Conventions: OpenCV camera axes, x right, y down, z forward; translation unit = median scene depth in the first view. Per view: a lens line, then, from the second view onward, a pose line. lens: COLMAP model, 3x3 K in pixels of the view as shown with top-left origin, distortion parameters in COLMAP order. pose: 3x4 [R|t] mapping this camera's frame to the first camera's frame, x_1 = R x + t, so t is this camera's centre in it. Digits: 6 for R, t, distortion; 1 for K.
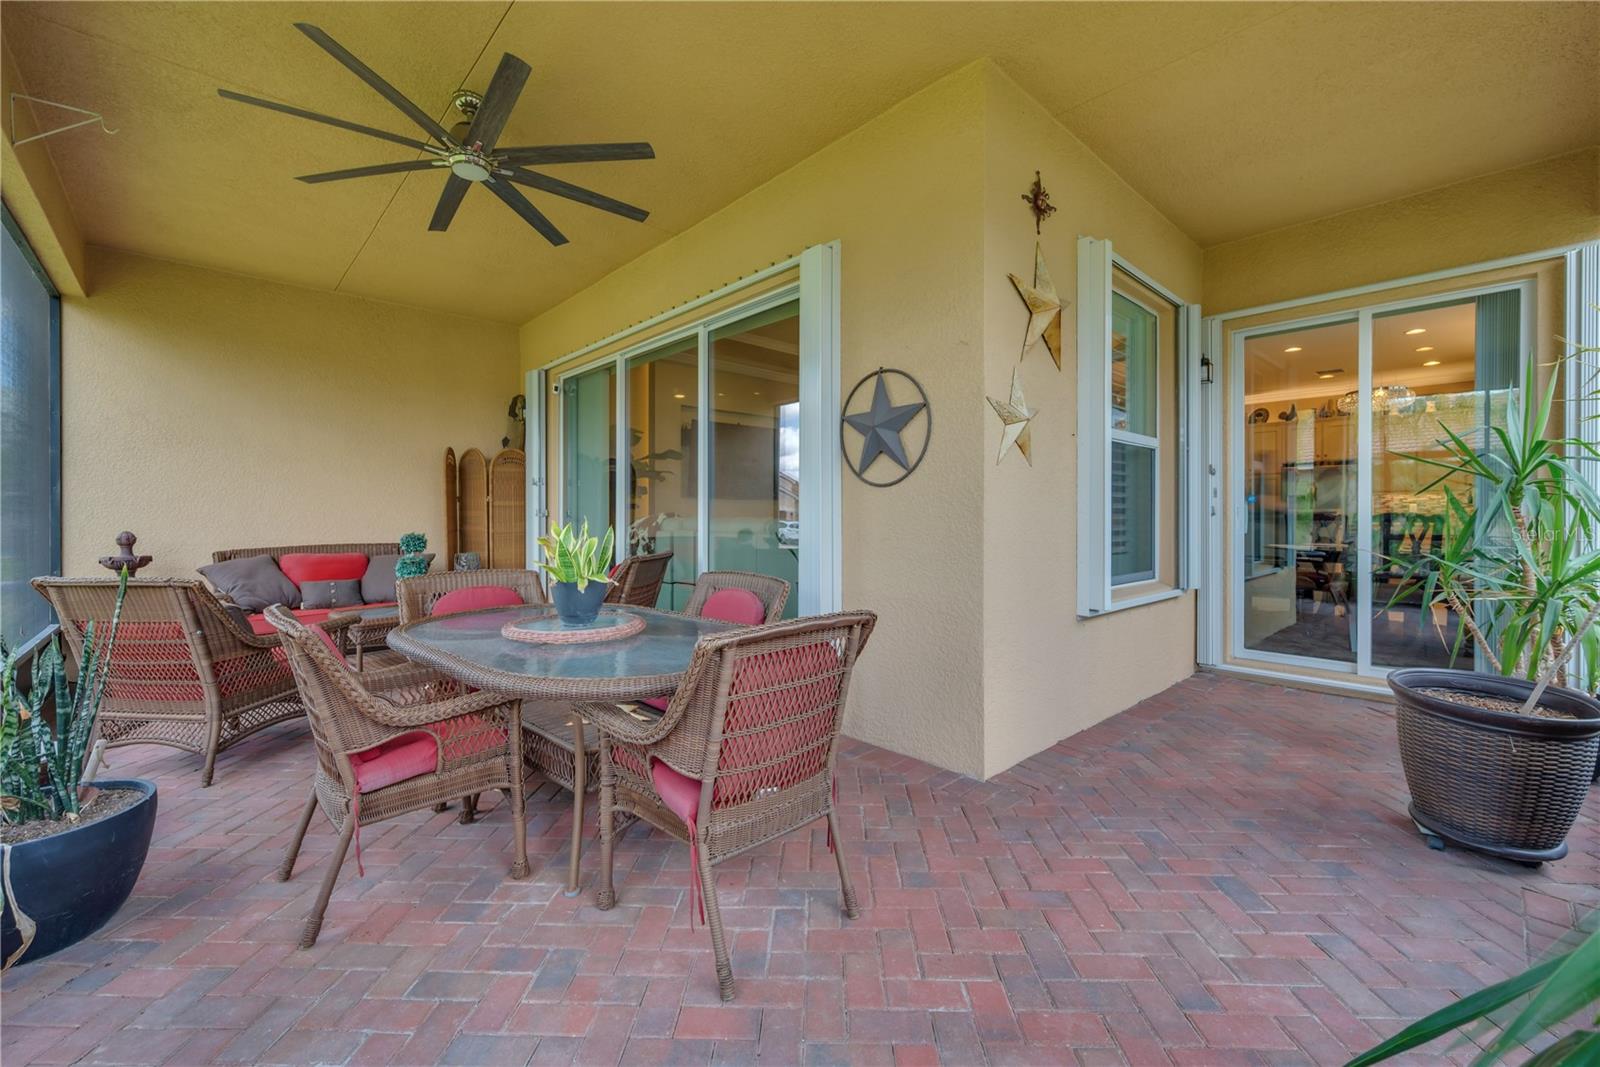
lens RADIAL K [[648.6, 0, 803.4], [0, 648.6, 525.6], [0, 0, 1]] dist [-0.000256, -0.000005]
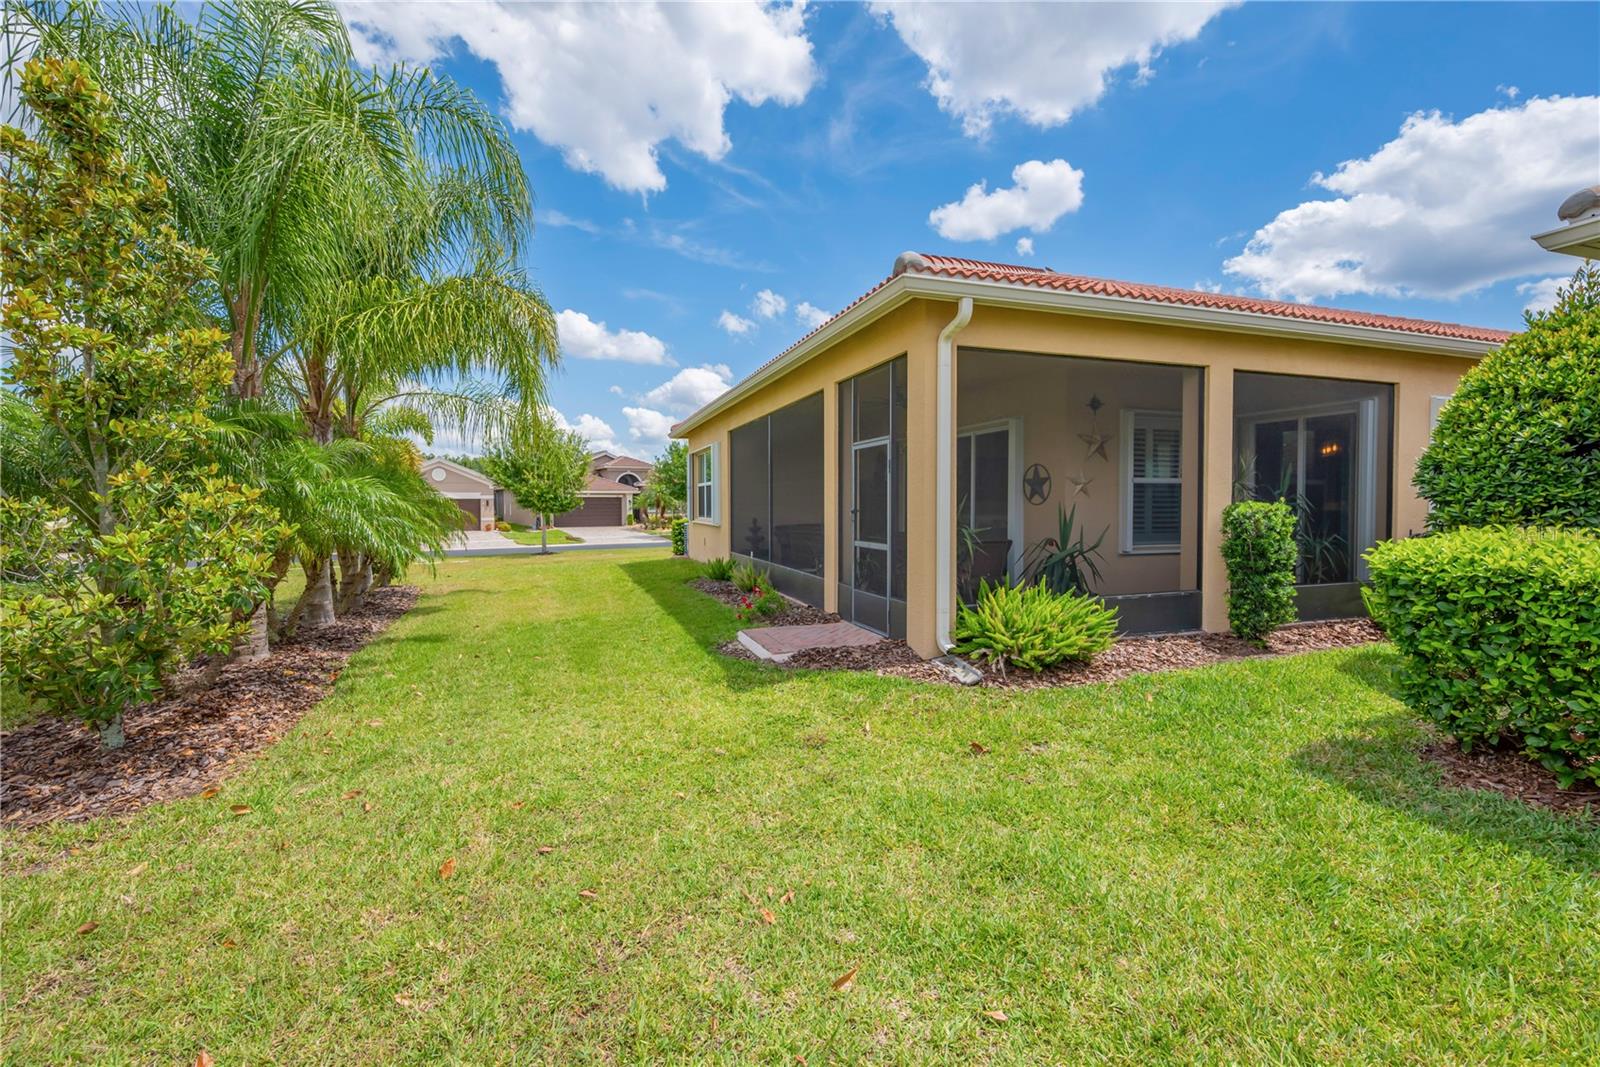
lens RADIAL K [[665.5, 0, 798.4], [0, 665.5, 524.0], [0, 0, 1]] dist [-0.000353, -0.000004]
pose [[0.917952, 0.013435, -0.396463, 0.318681], [-0.007221, 0.999827, 0.017162, -0.019184], [0.396625, -0.012891, 0.917890, -2.069515]]
